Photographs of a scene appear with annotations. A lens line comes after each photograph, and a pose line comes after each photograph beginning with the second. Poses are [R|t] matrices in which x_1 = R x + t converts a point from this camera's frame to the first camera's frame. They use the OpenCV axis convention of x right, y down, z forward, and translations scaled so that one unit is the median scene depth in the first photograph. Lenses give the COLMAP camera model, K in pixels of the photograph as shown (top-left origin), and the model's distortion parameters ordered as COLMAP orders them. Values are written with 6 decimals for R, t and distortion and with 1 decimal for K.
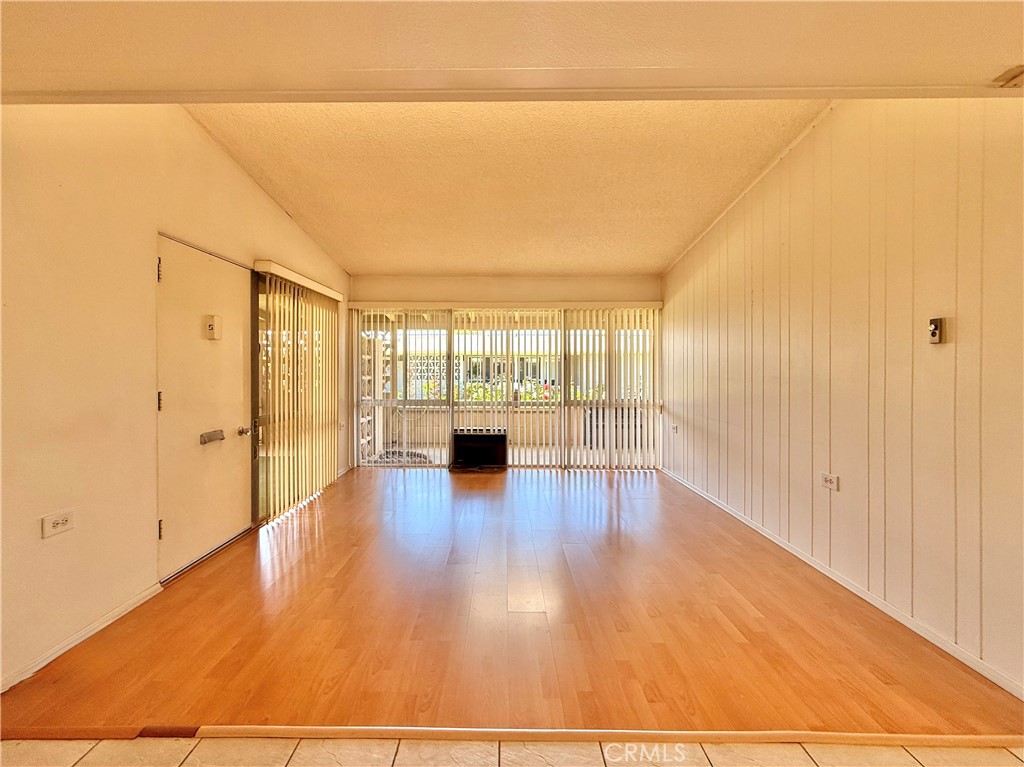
lens RADIAL K [[435.2, 0, 506.2], [0, 435.2, 372.8], [0, 0, 1]] dist [-0.000242, -0.000136]
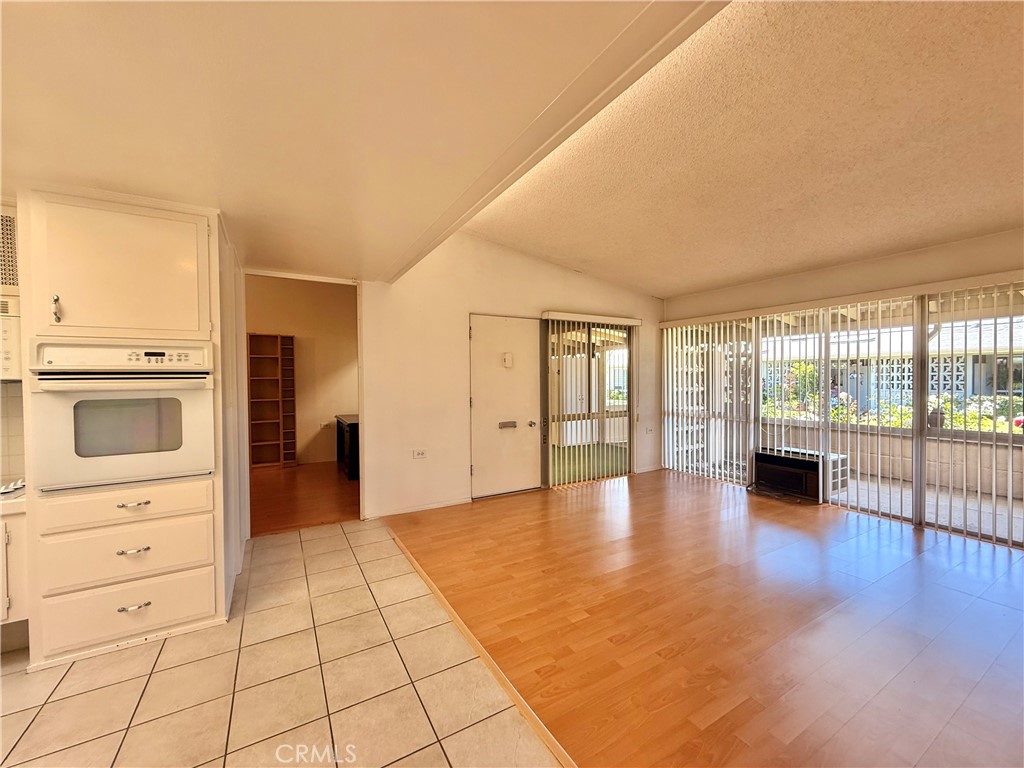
lens RADIAL K [[415.2, 0, 516.4], [0, 415.2, 384.1], [0, 0, 1]] dist [-0.000356, -0.000109]
pose [[0.507787, 0.006610, -0.861457, 0.494591], [0.004748, 0.999934, 0.010472, -0.018945], [0.861469, -0.009408, 0.507722, 0.145463]]
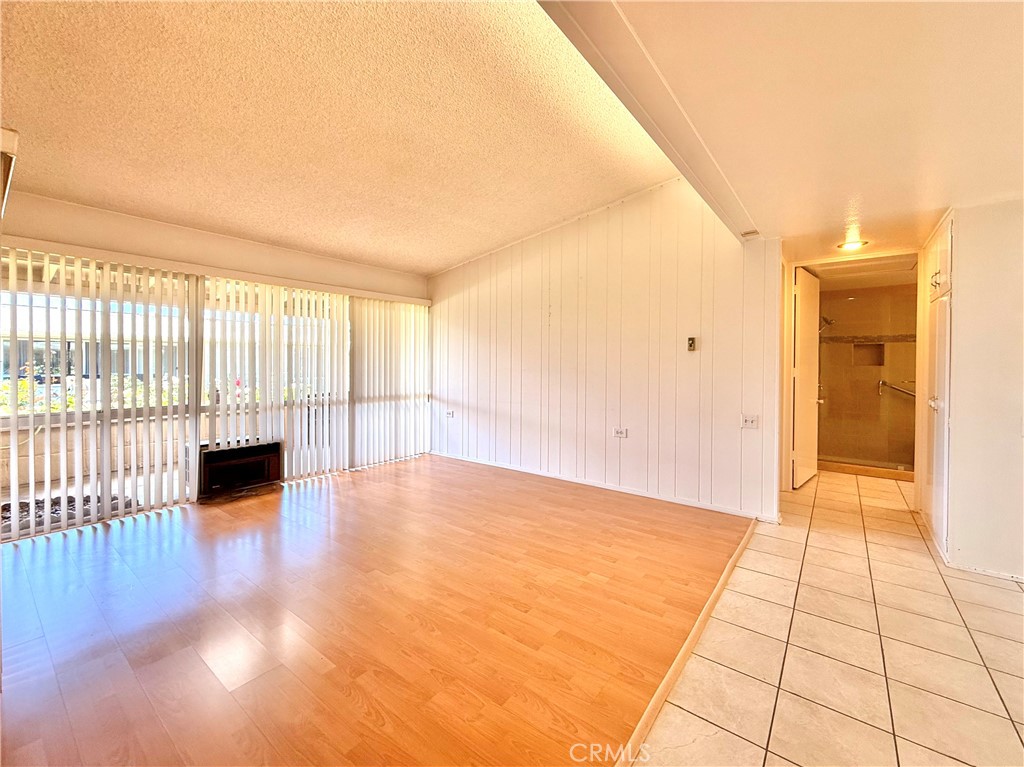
lens RADIAL K [[419.1, 0, 517.1], [0, 419.1, 366.8], [0, 0, 1]] dist [-0.000592, -0.000127]
pose [[0.608846, -0.005800, 0.793267, -0.452534], [-0.000272, 0.999972, 0.007521, -0.004400], [-0.793289, -0.004795, 0.608827, 0.225967]]
